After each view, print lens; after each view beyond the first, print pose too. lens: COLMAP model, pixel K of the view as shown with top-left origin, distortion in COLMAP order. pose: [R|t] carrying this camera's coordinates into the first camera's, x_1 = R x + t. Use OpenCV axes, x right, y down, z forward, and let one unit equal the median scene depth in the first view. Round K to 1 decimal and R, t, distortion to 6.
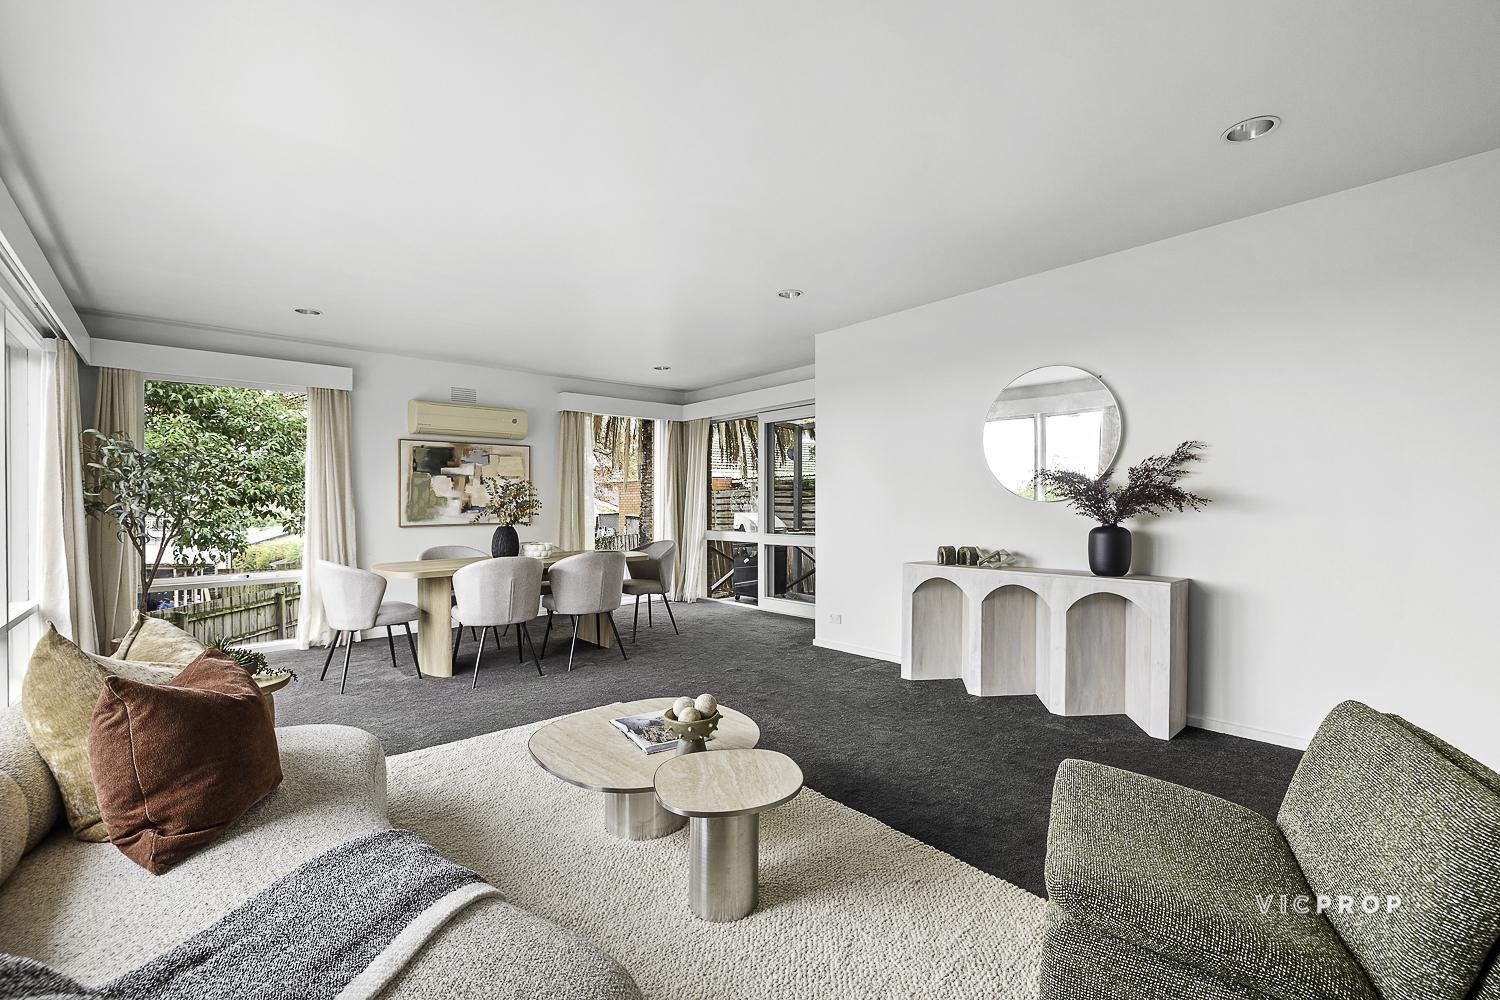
lens RADIAL K [[648.2, 0, 750.5], [0, 648.2, 503.5], [0, 0, 1]] dist [0.000991, 0.000126]
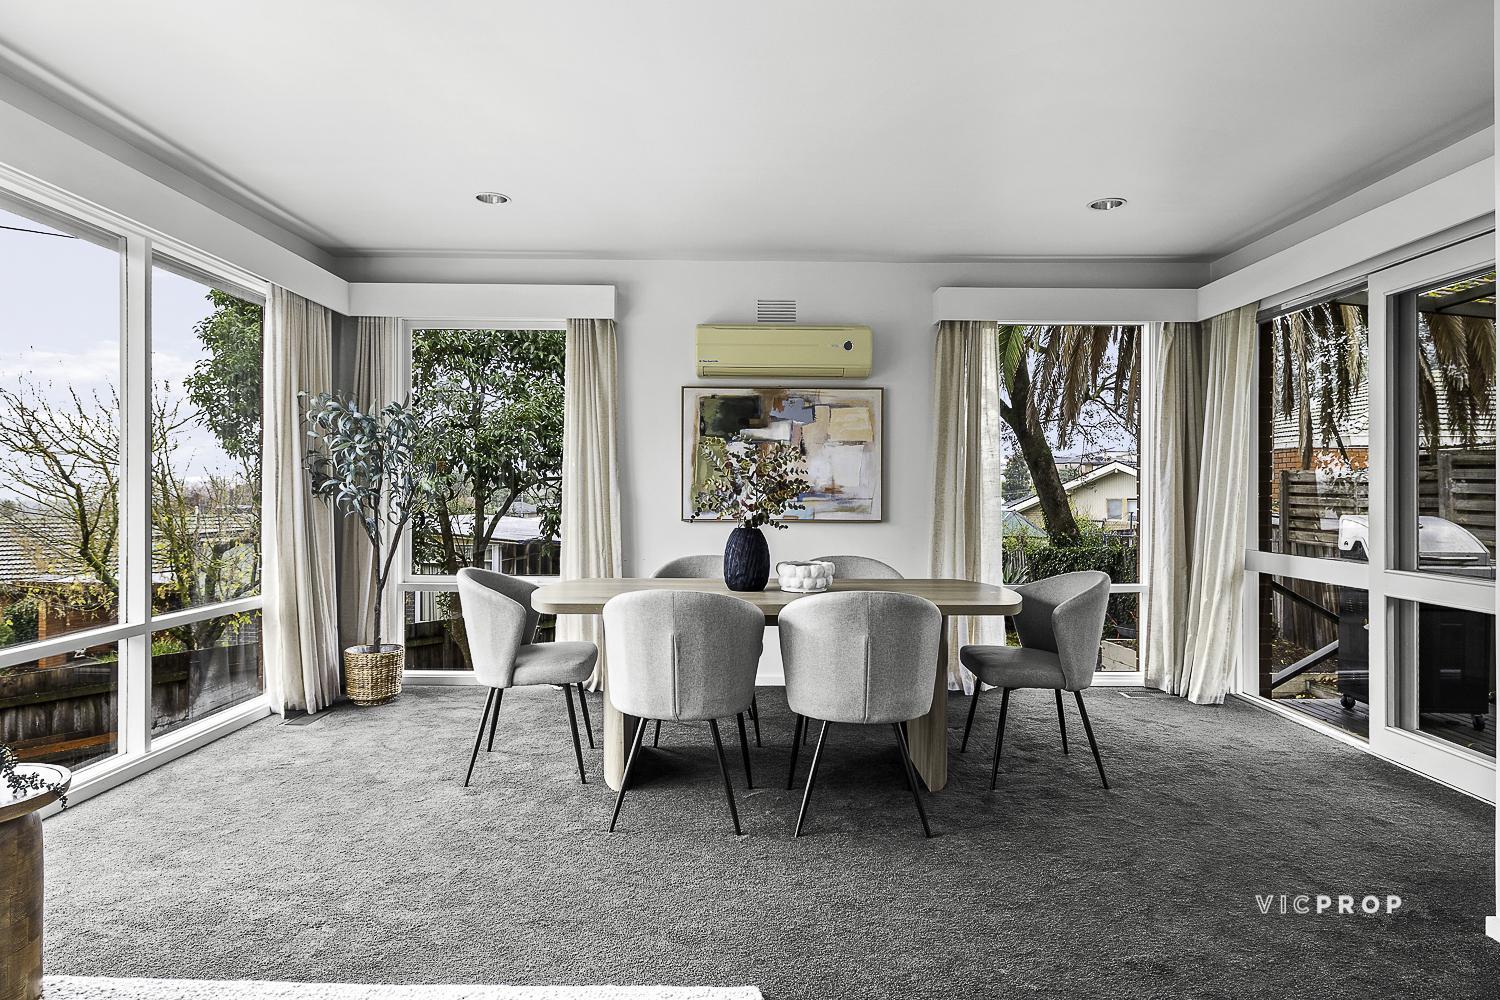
lens RADIAL K [[868.3, 0, 752.0], [0, 868.3, 497.0], [0, 0, 1]] dist [0.001515, 0.000396]
pose [[0.754124, 0.017873, -0.656488, 0.082772], [-0.014464, 0.999839, 0.010605, 0.001223], [0.656572, 0.001498, 0.754262, 0.363059]]
